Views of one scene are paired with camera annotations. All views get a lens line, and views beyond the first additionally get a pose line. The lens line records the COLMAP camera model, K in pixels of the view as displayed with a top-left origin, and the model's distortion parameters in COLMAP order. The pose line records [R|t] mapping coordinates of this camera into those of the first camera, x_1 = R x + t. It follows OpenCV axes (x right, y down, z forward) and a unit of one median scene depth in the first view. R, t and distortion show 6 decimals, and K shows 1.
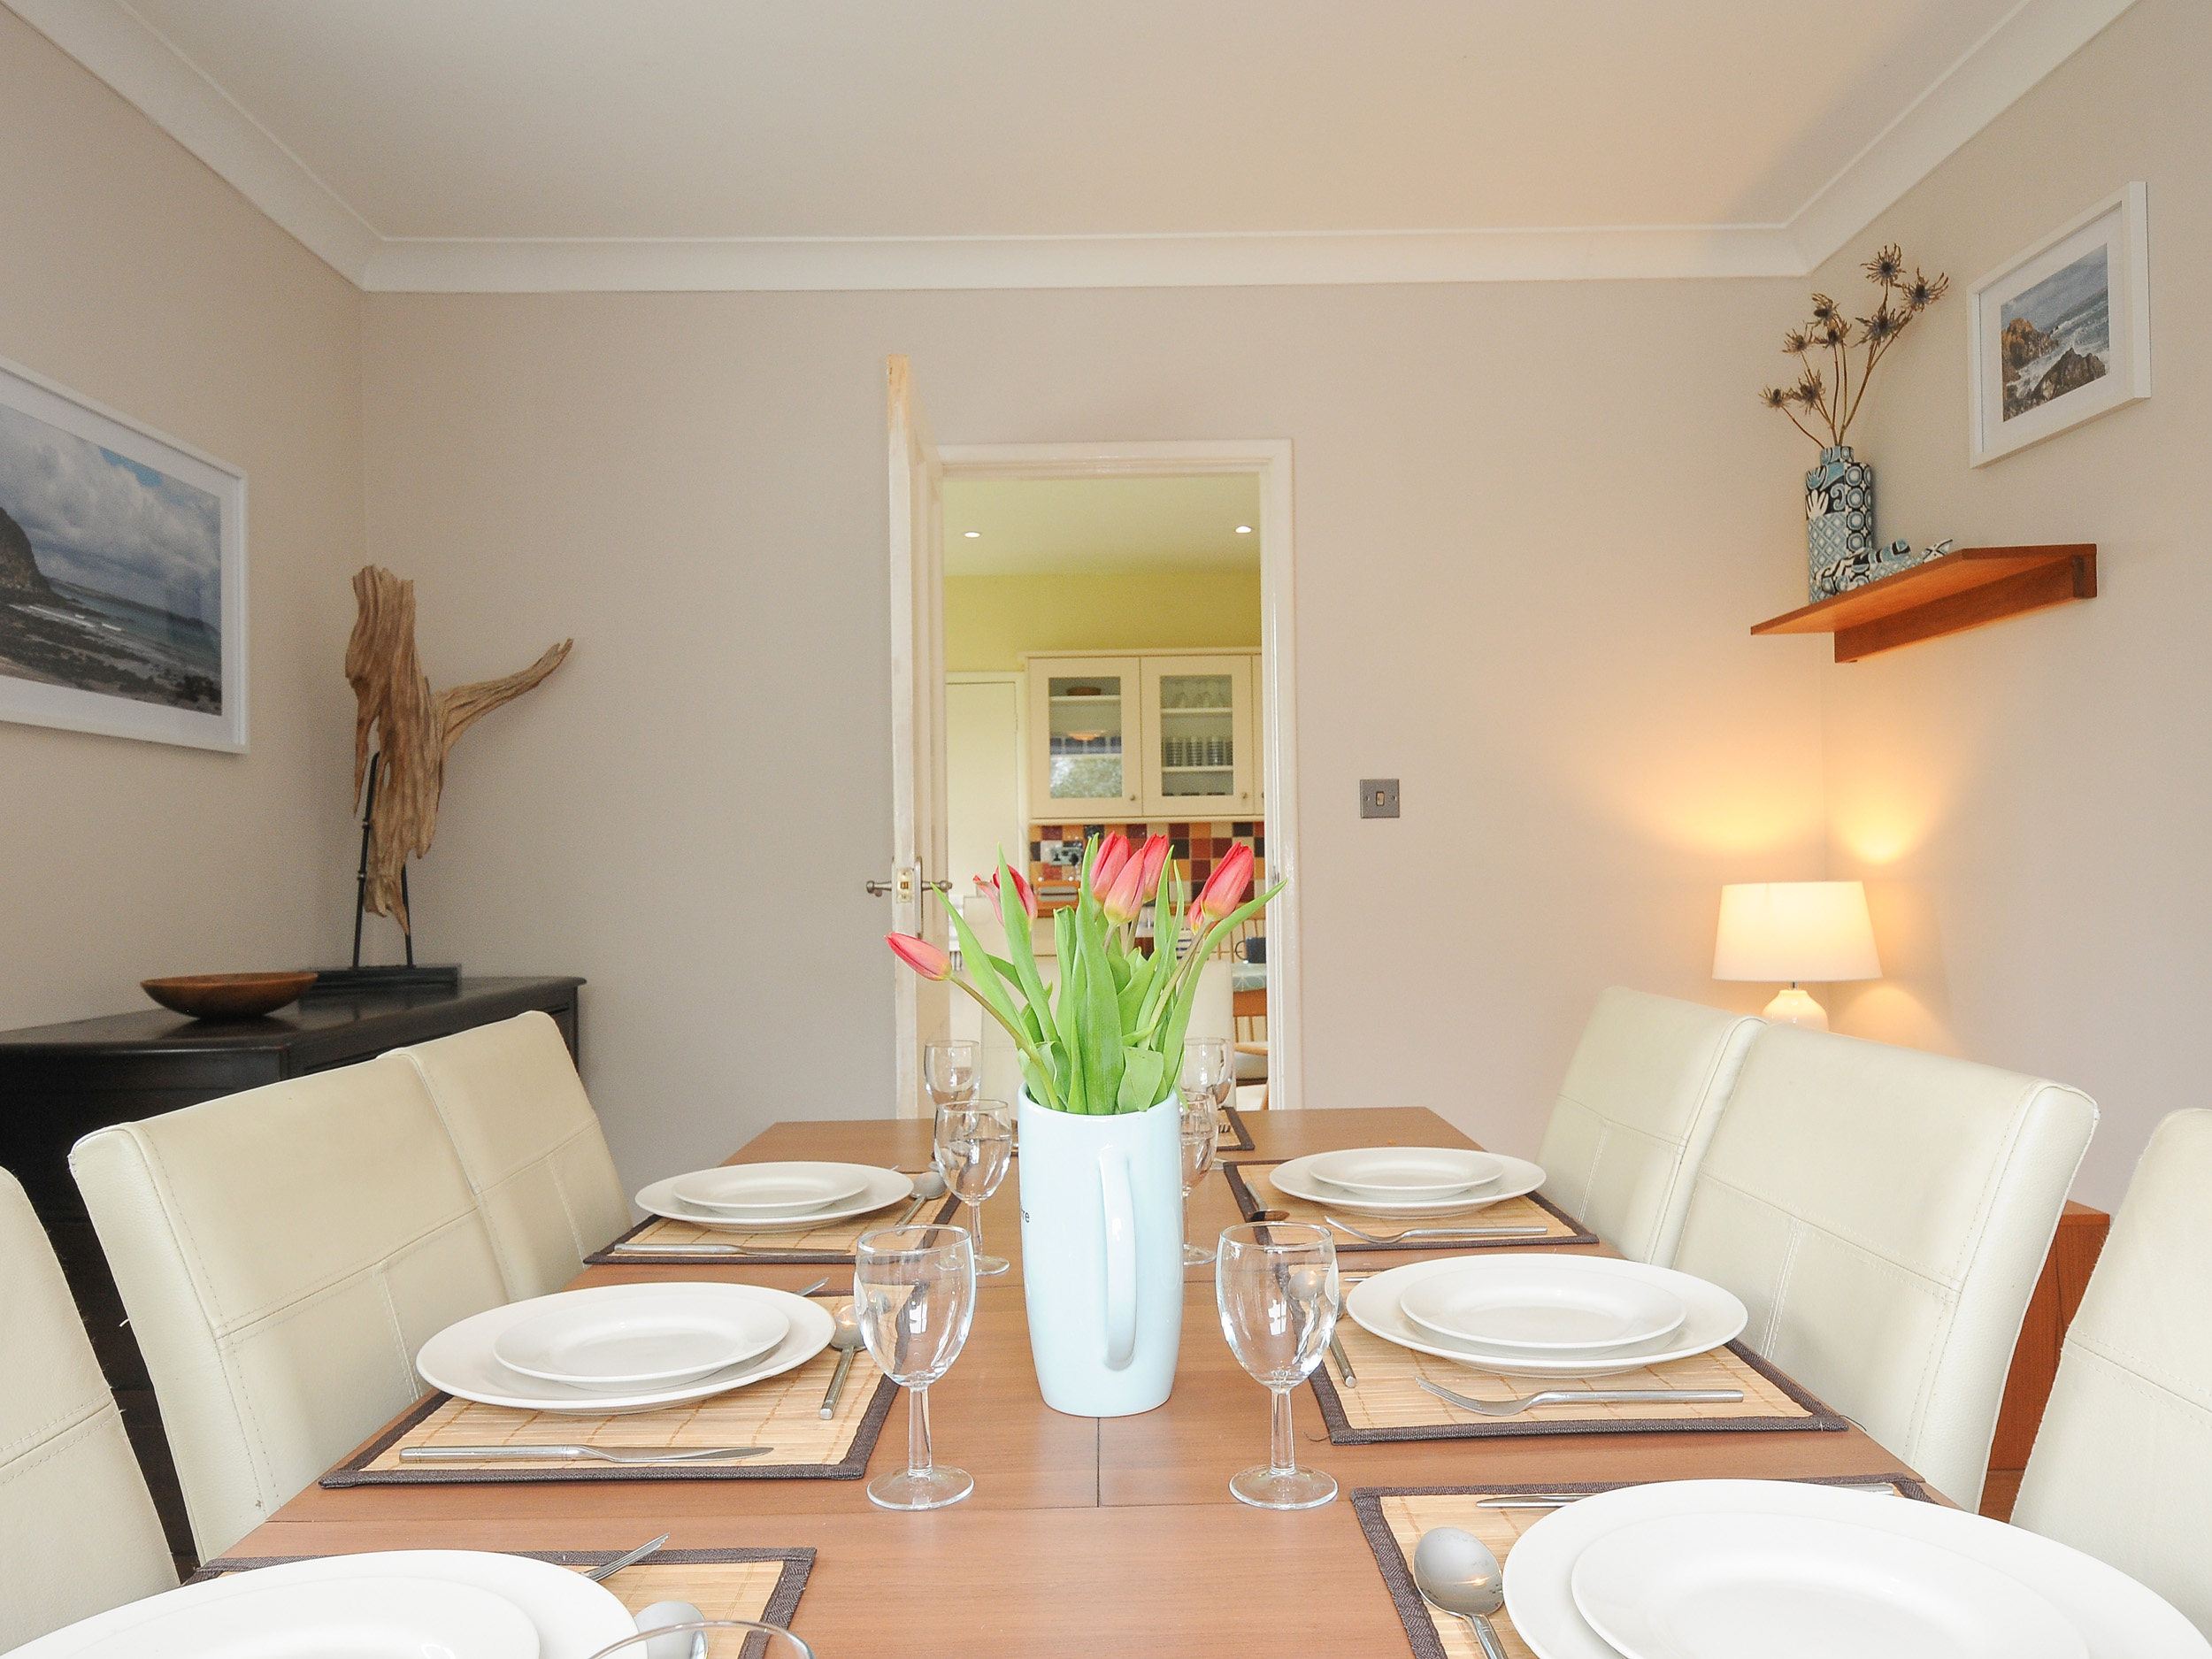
lens RADIAL K [[1570.2, 0, 1103.1], [0, 1570.2, 871.3], [0, 0, 1]] dist [0.000355, 0.000501]
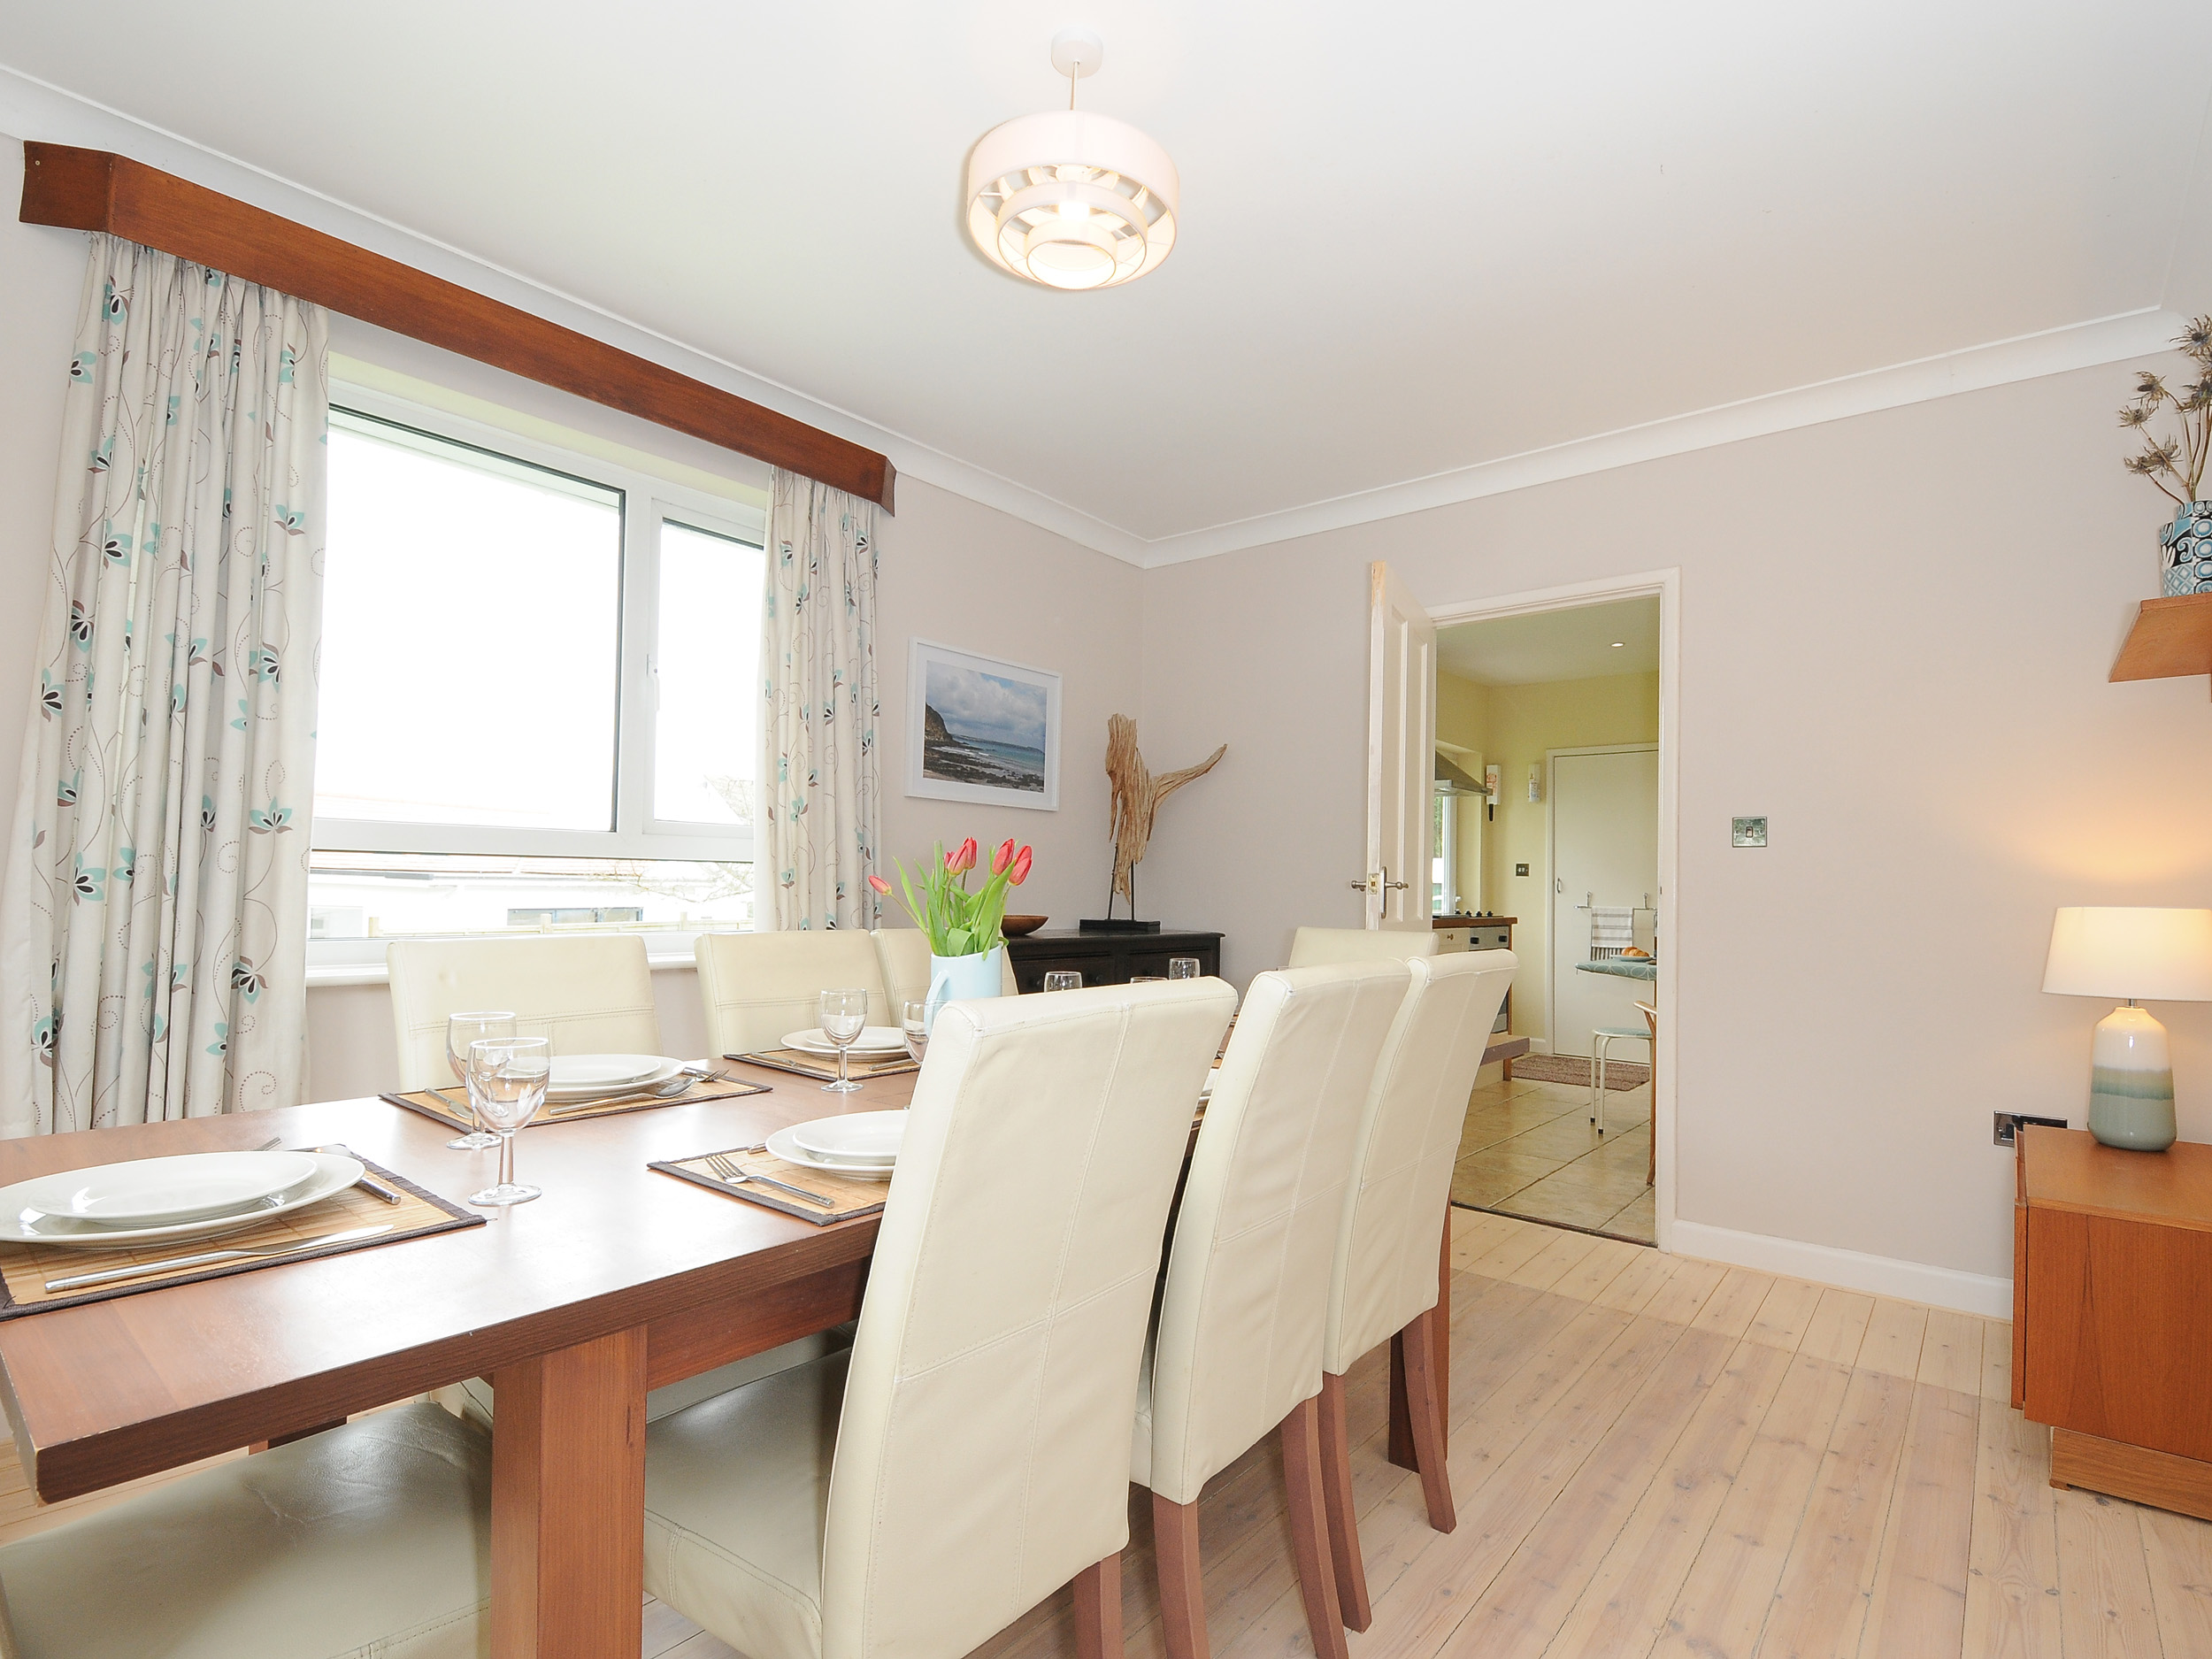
lens RADIAL K [[1088.1, 0, 1114.5], [0, 1088.1, 854.7], [0, 0, 1]] dist [0.026223, -0.029949]
pose [[0.761227, 0.011088, -0.648391, 0.411005], [-0.032407, 0.999255, -0.020958, 0.009212], [0.647676, 0.036966, 0.761019, -0.028212]]
